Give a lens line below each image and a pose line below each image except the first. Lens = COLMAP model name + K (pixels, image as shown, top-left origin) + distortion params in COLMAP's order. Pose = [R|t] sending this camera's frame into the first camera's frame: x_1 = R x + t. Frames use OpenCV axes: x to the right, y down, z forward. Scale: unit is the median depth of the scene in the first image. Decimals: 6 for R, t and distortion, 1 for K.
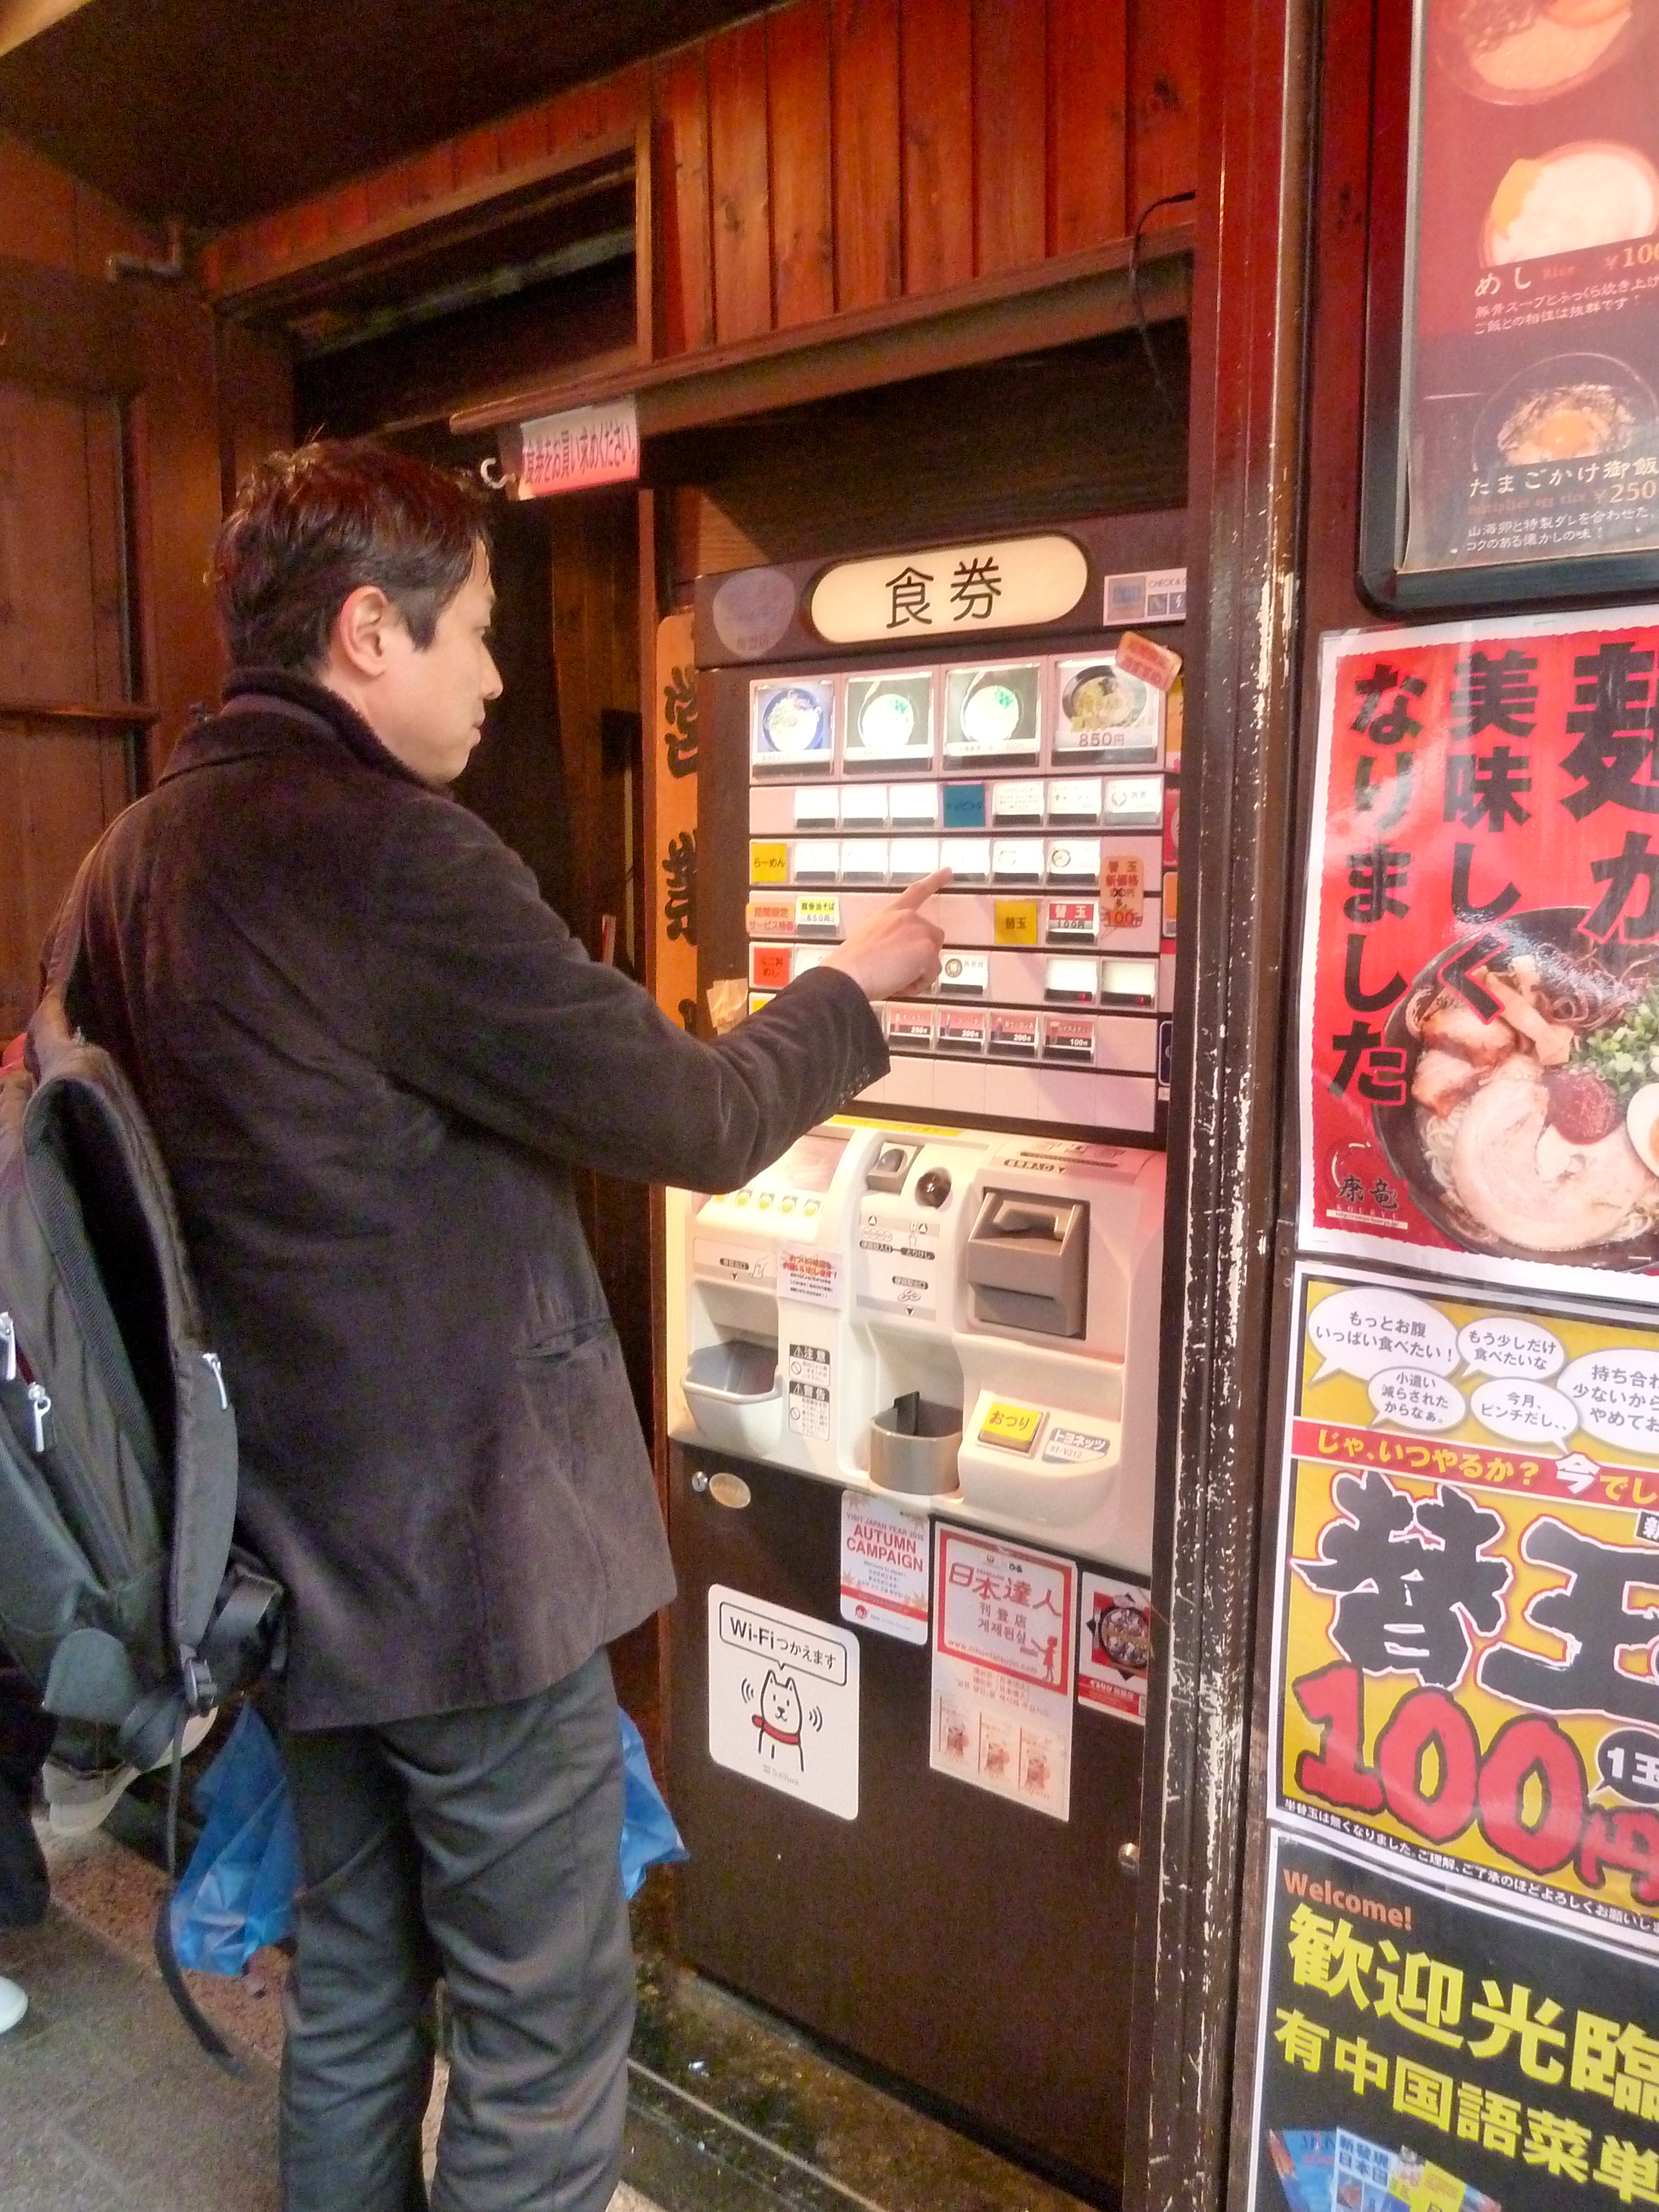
lens RADIAL K [[1634.4, 0, 835.3], [0, 1634.4, 1109.9], [0, 0, 1]] dist [-0.052370, -0.000410]
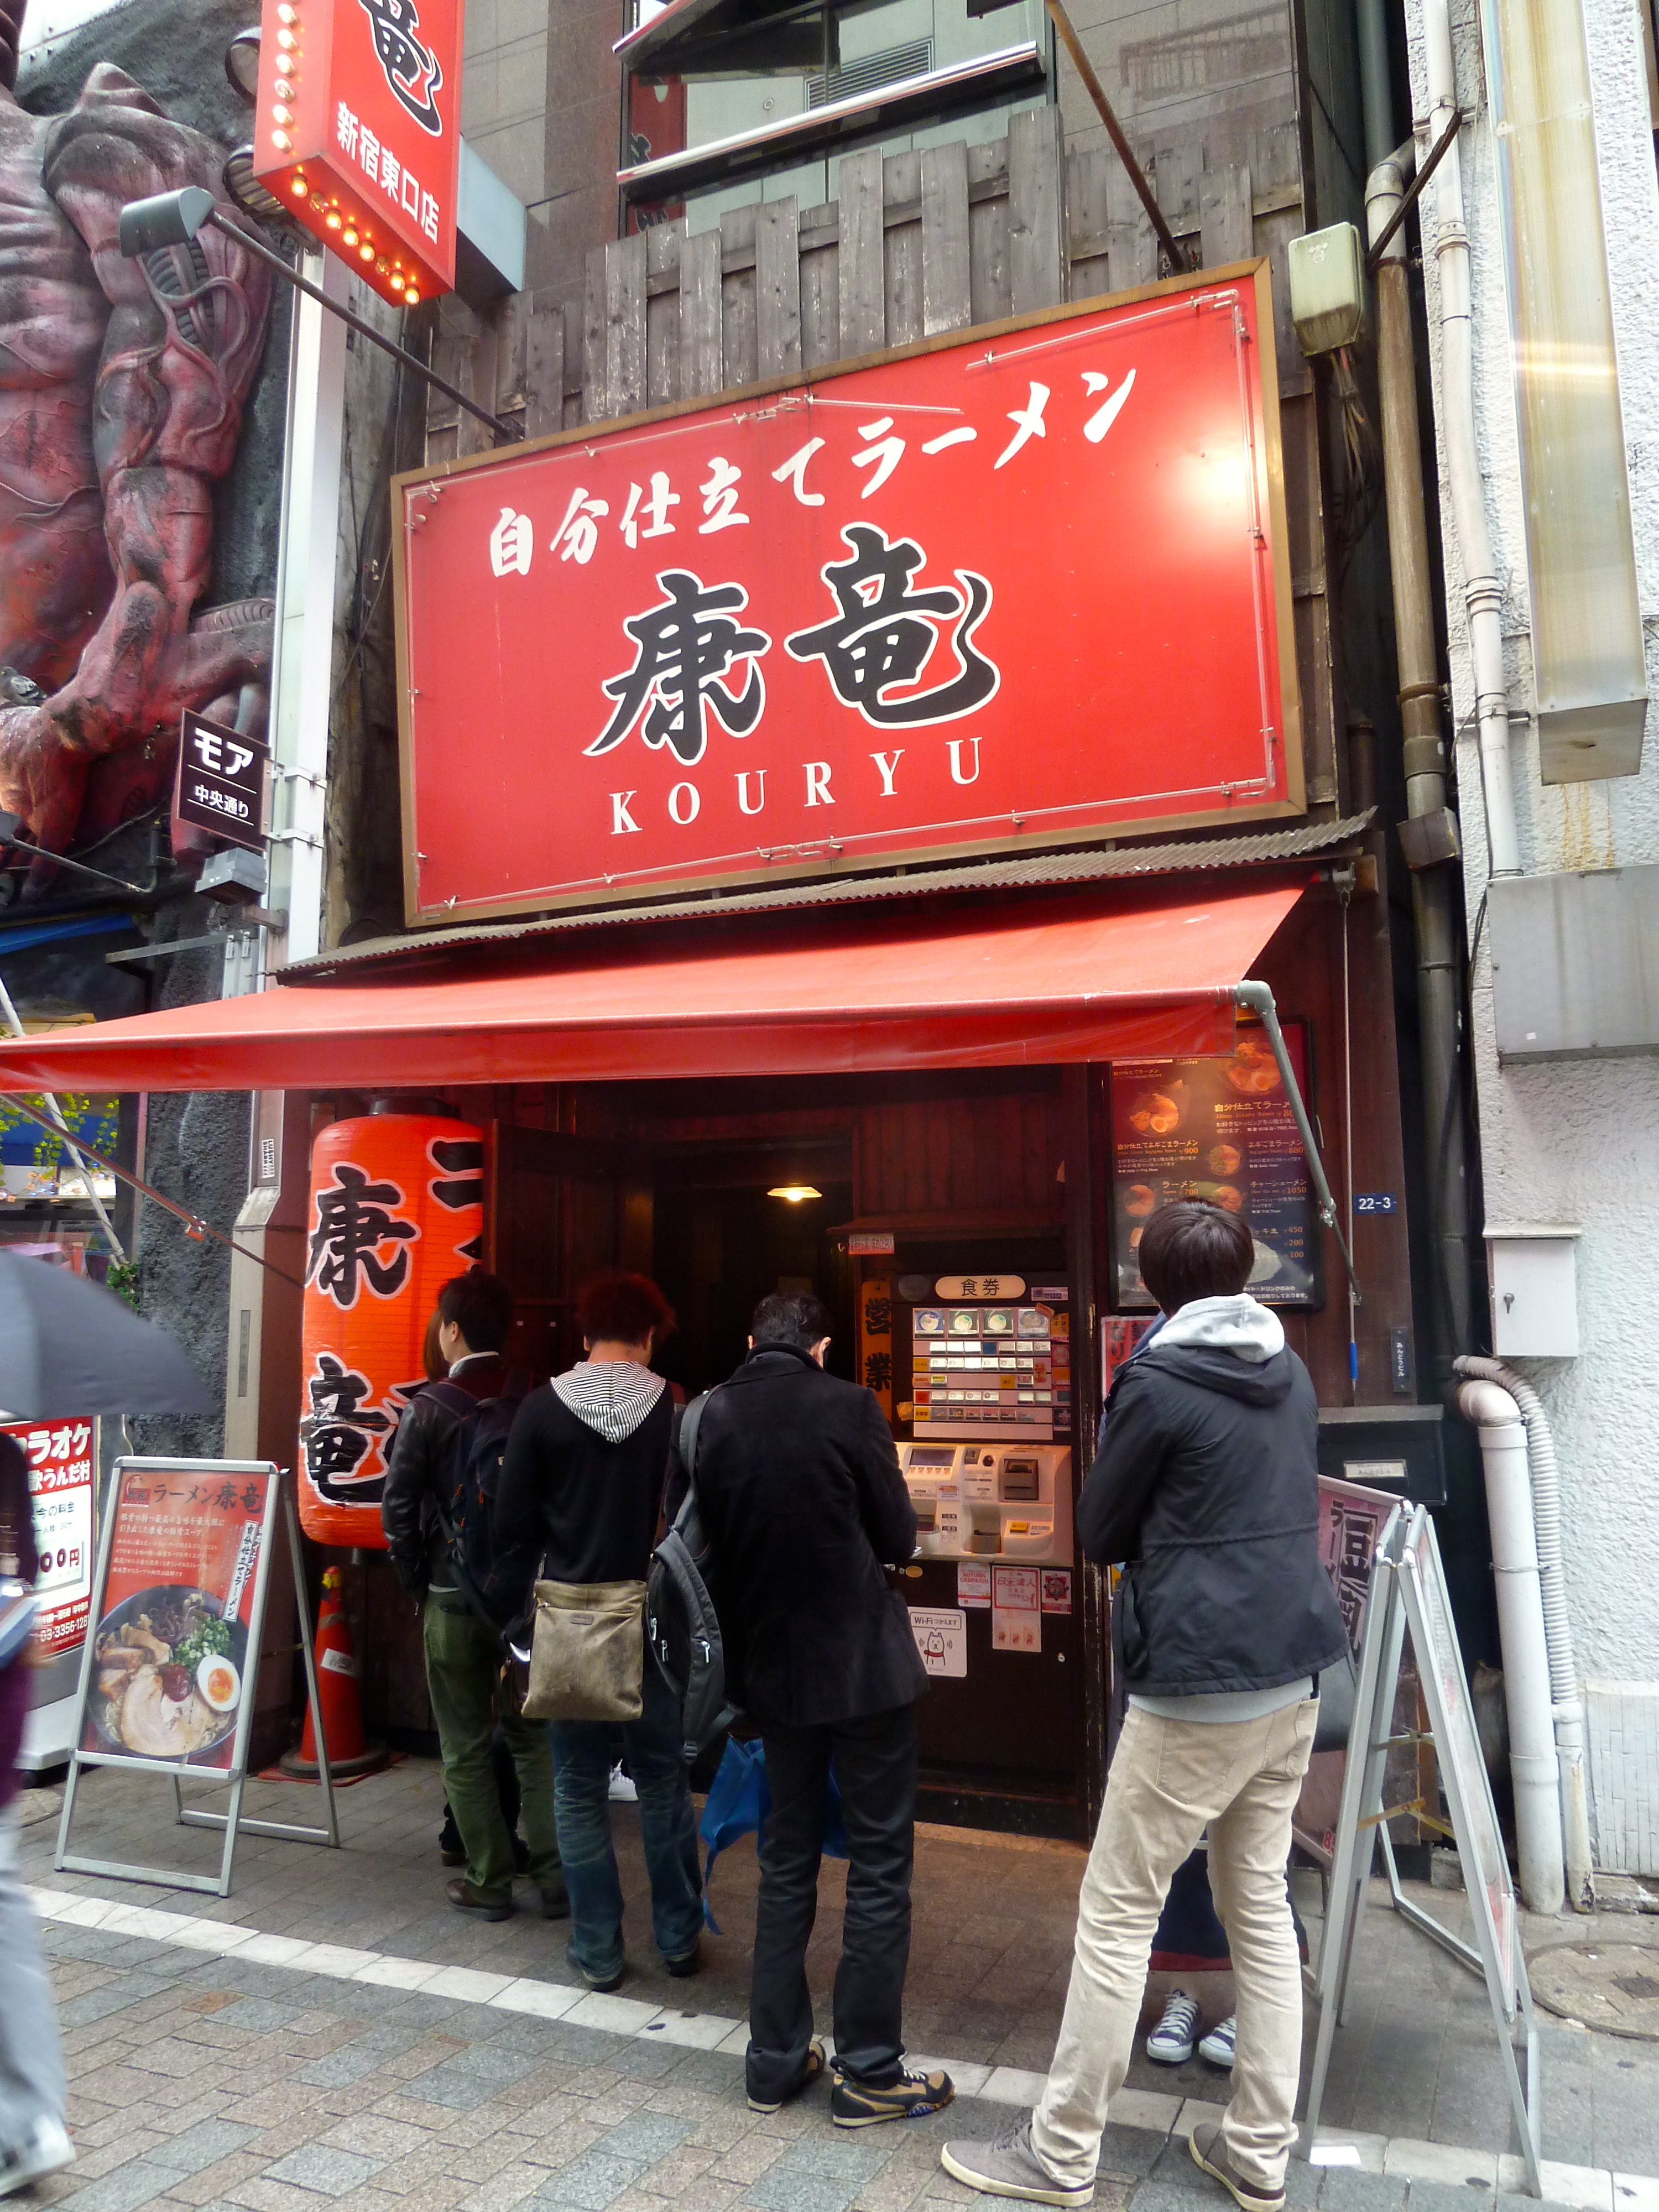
lens RADIAL K [[1634.4, 0, 826.3], [0, 1634.4, 1109.0], [0, 0, 1]] dist [-0.052370, -0.000410]
pose [[0.970406, 0.026268, 0.240047, -1.090090], [0.041982, 0.960576, -0.274830, 0.260437], [-0.237803, 0.276774, 0.931046, -2.260391]]
